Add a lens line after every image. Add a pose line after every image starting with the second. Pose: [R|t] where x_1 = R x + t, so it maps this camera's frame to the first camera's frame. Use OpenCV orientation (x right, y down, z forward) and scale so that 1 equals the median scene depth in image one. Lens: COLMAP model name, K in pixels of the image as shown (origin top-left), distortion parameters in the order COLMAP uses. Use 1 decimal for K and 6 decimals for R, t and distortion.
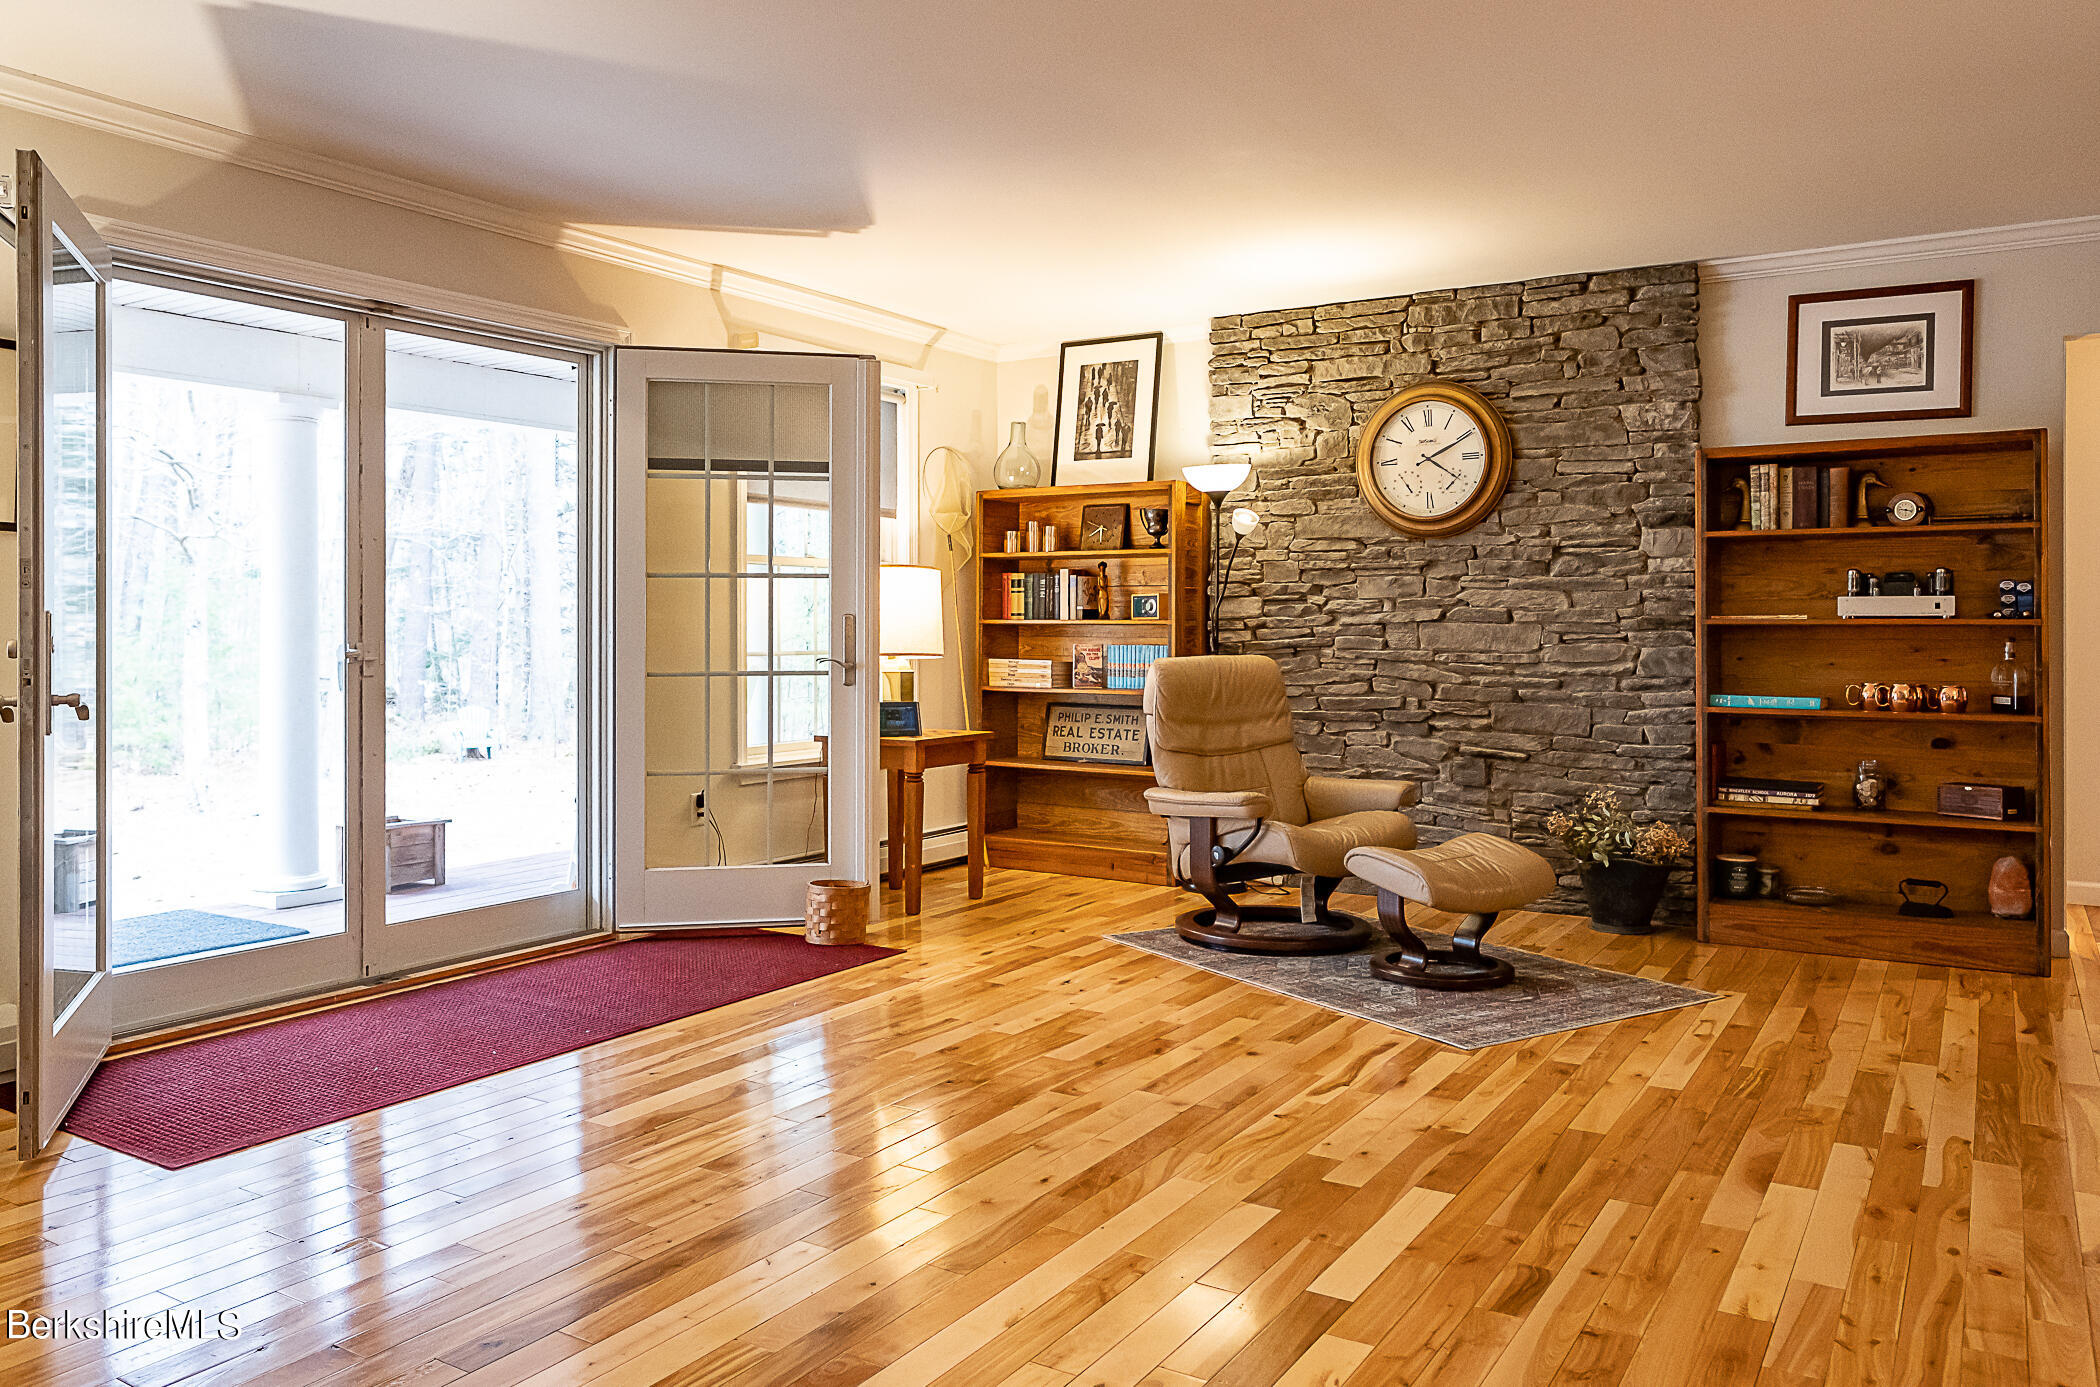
lens RADIAL K [[1557.3, 0, 989.0], [0, 1557.3, 625.5], [0, 0, 1]] dist [-0.006893, -0.001472]
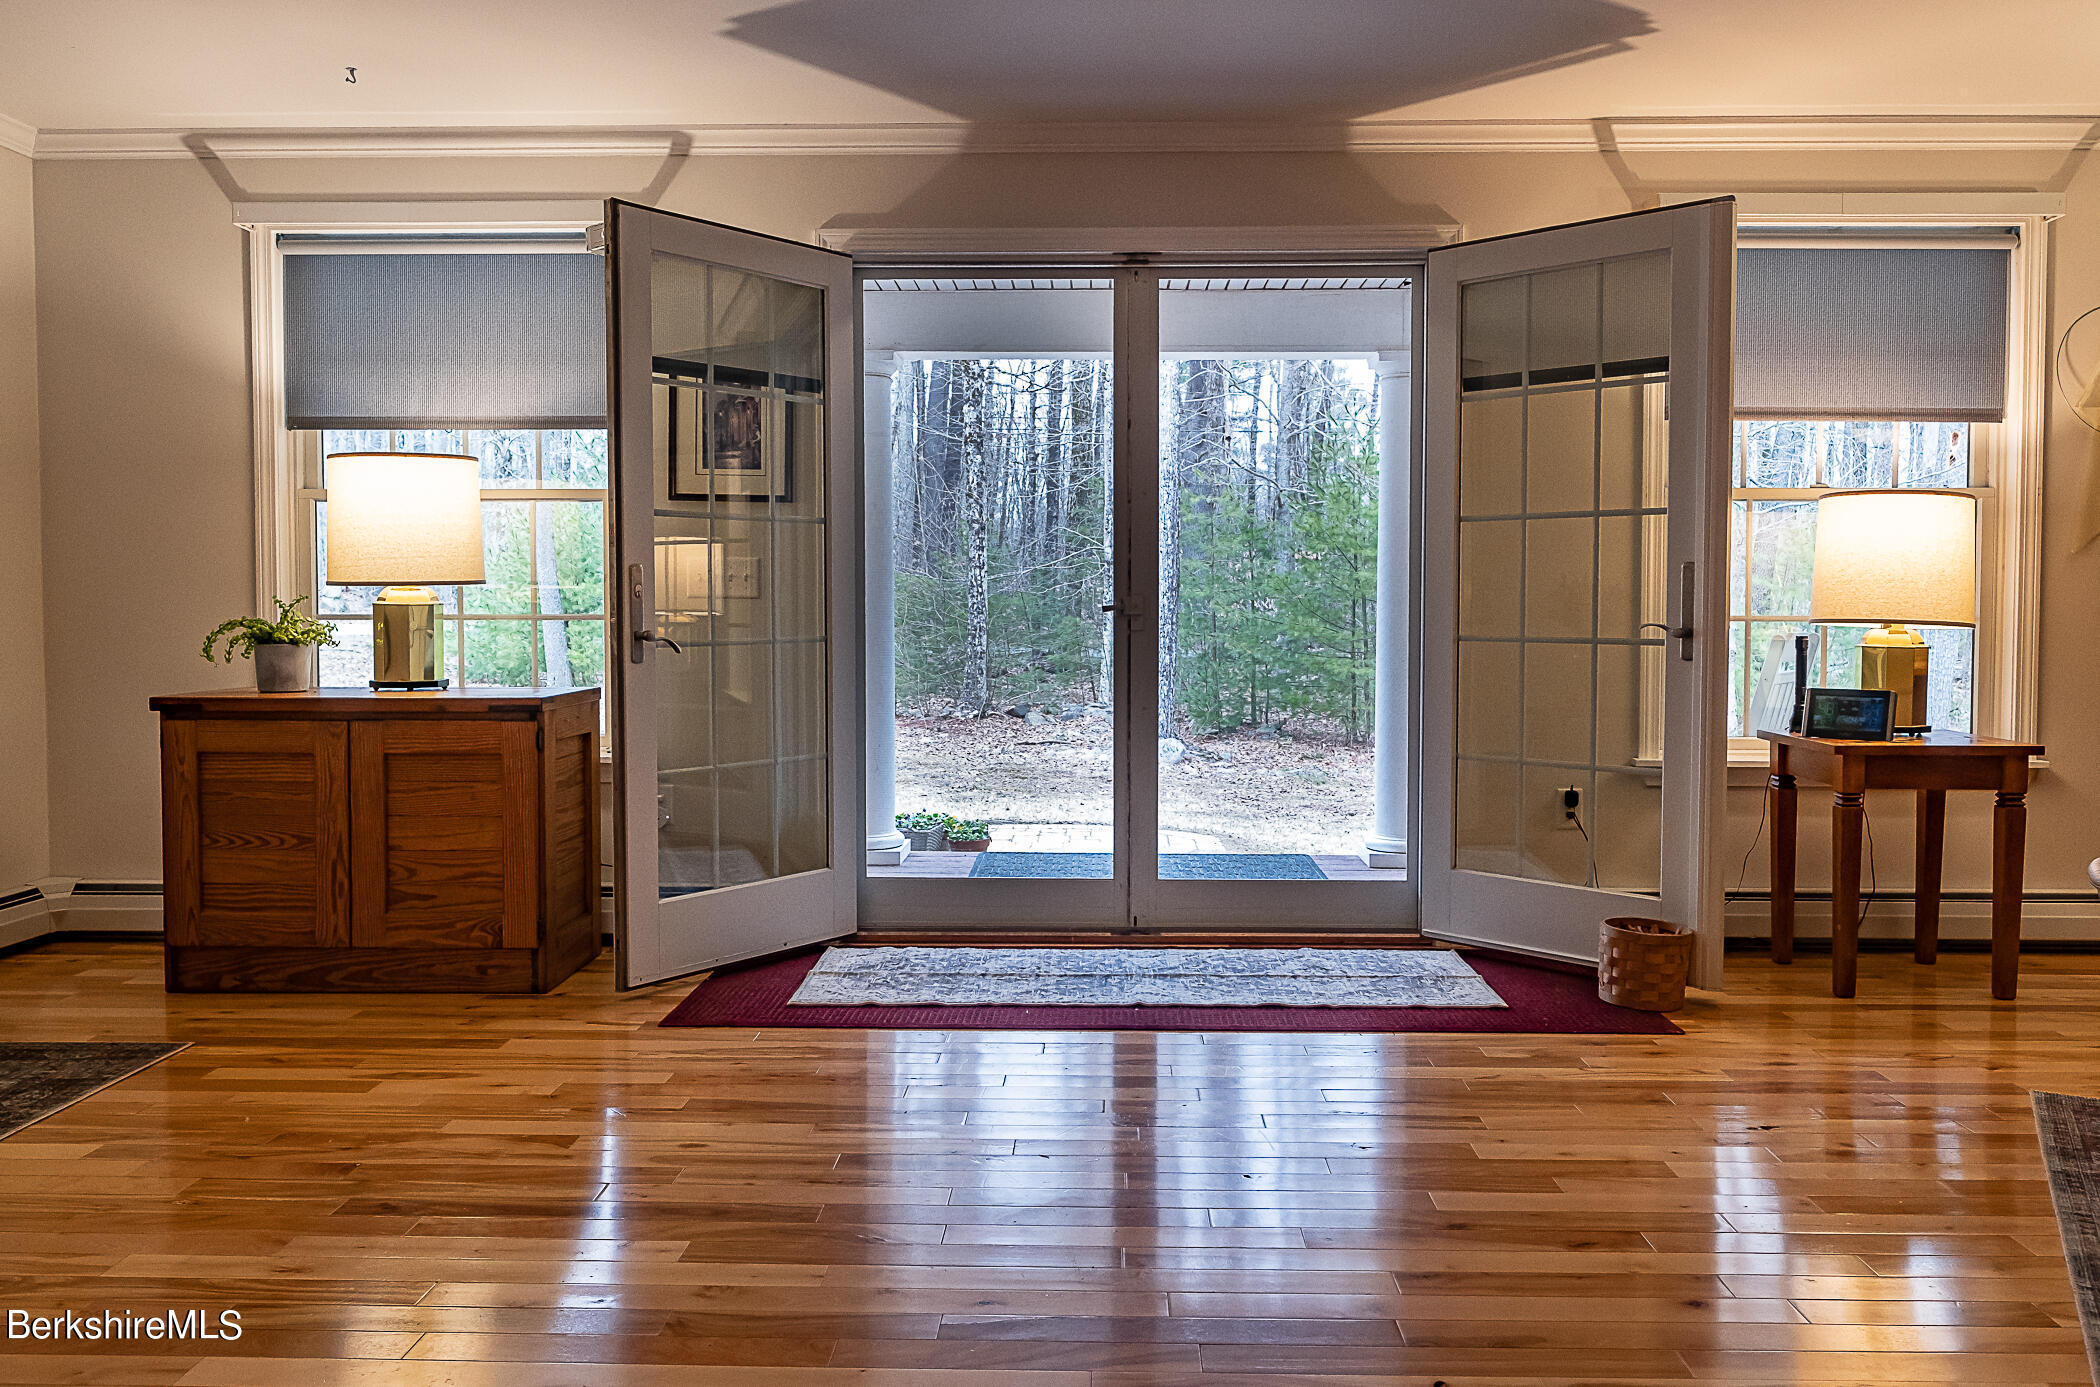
lens RADIAL K [[1618.8, 0, 1064.7], [0, 1618.8, 650.1], [0, 0, 1]] dist [-0.008620, -0.002276]
pose [[0.524370, 0.029510, -0.850979, 0.382559], [-0.001453, 0.999429, 0.033763, 0.008281], [0.851489, -0.016468, 0.524114, 0.339908]]
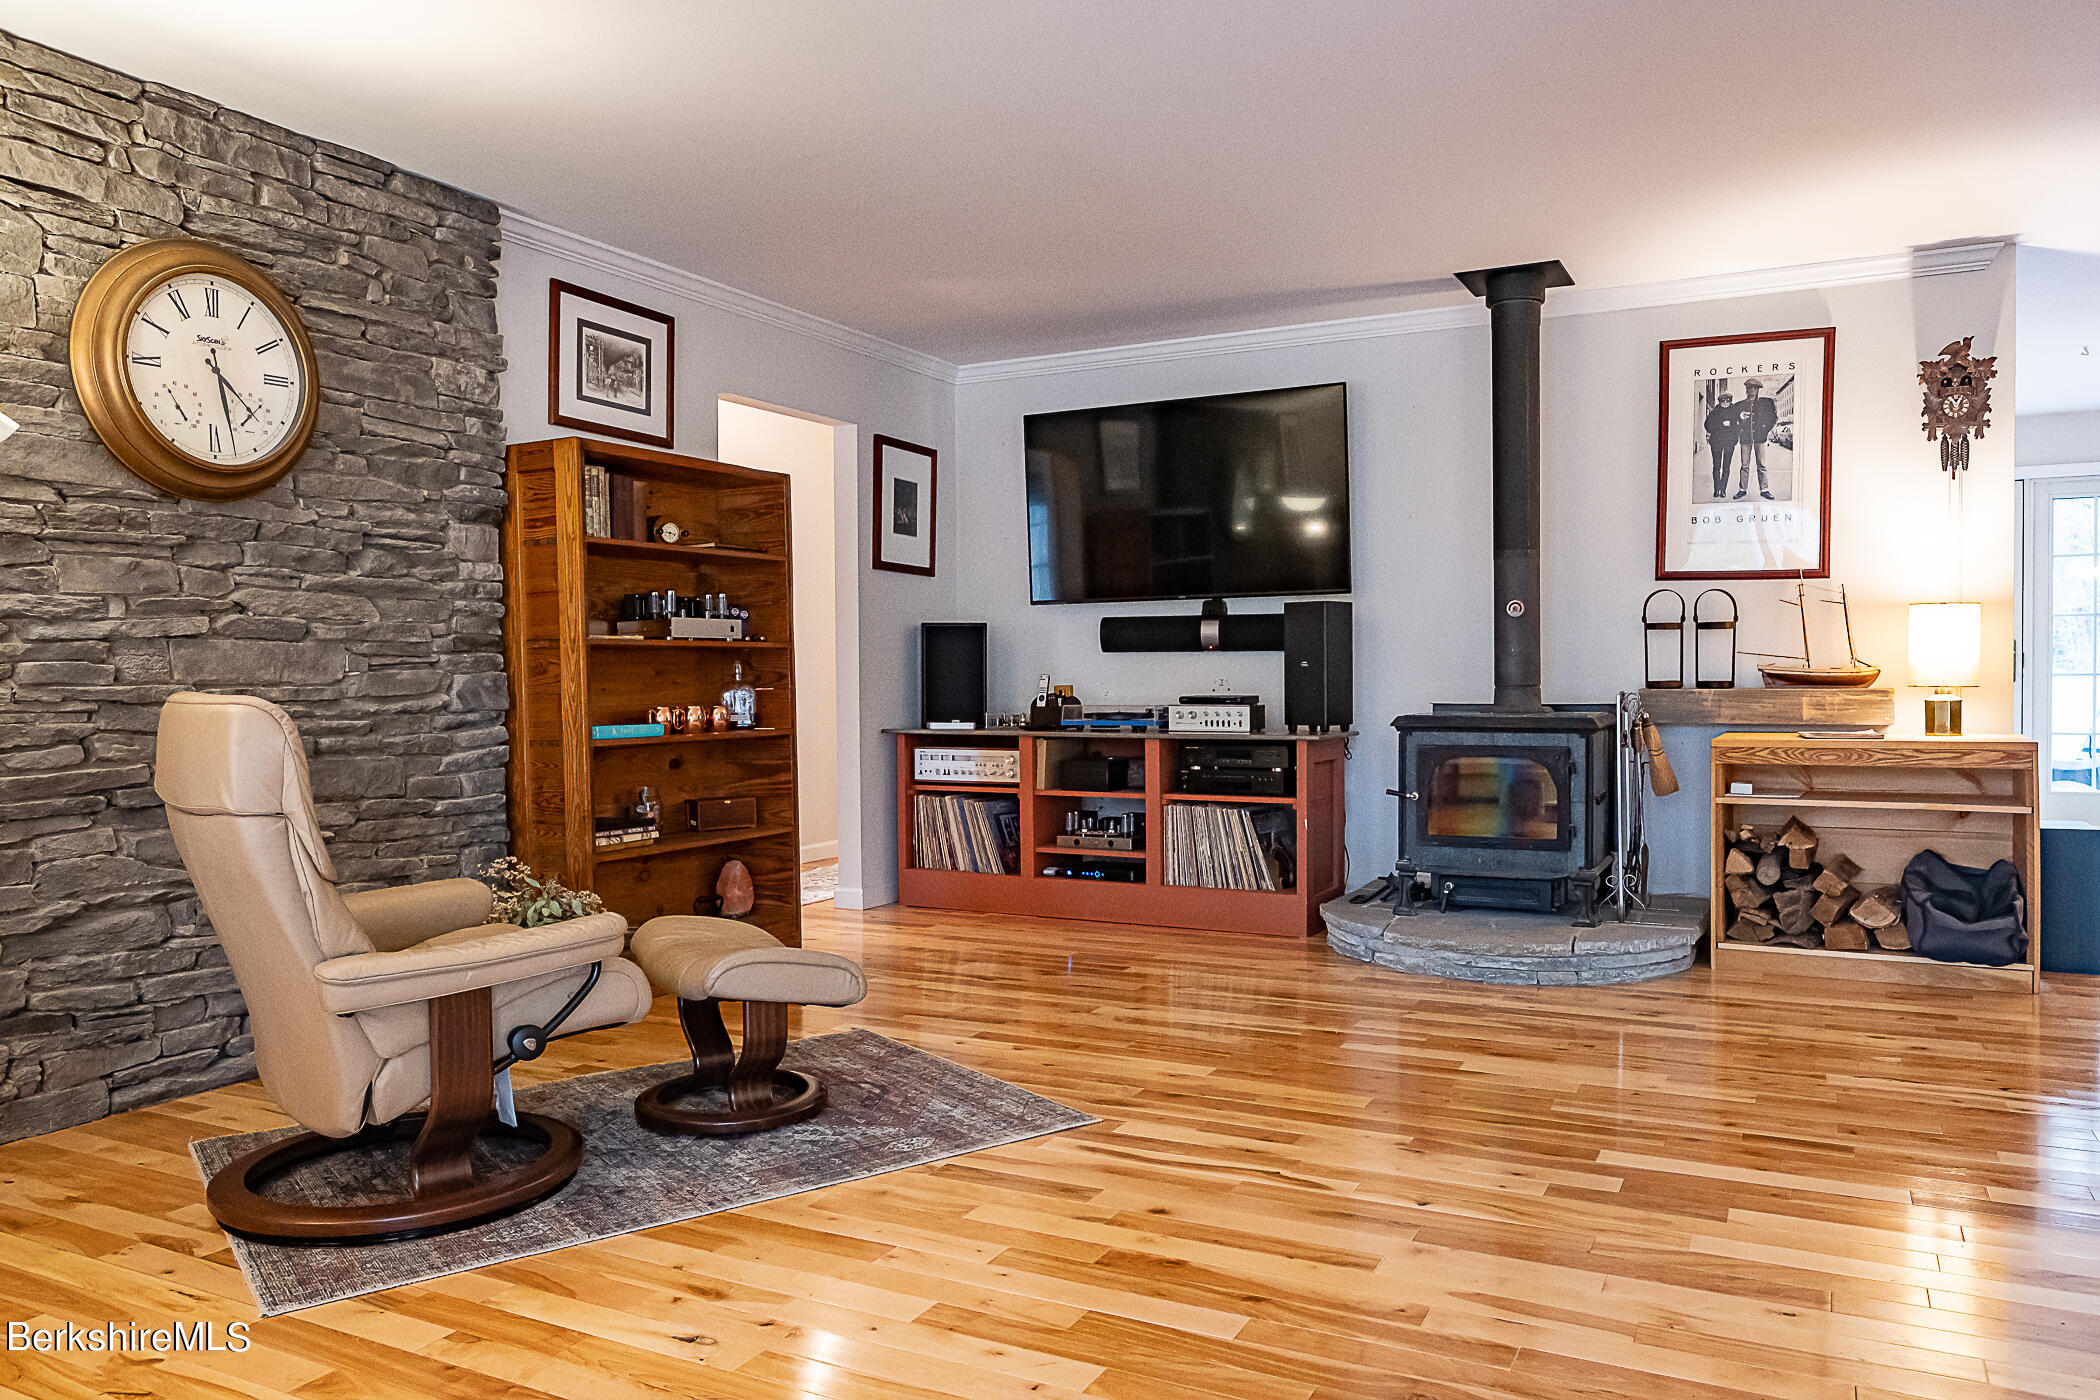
lens RADIAL K [[1504.1, 0, 1038.7], [0, 1504.1, 703.4], [0, 0, 1]] dist [-0.017231, 0.009100]
pose [[-0.113914, -0.021270, 0.993263, -0.360635], [0.008596, 0.999712, 0.022394, 0.014210], [-0.993453, 0.011089, -0.113698, 0.788495]]
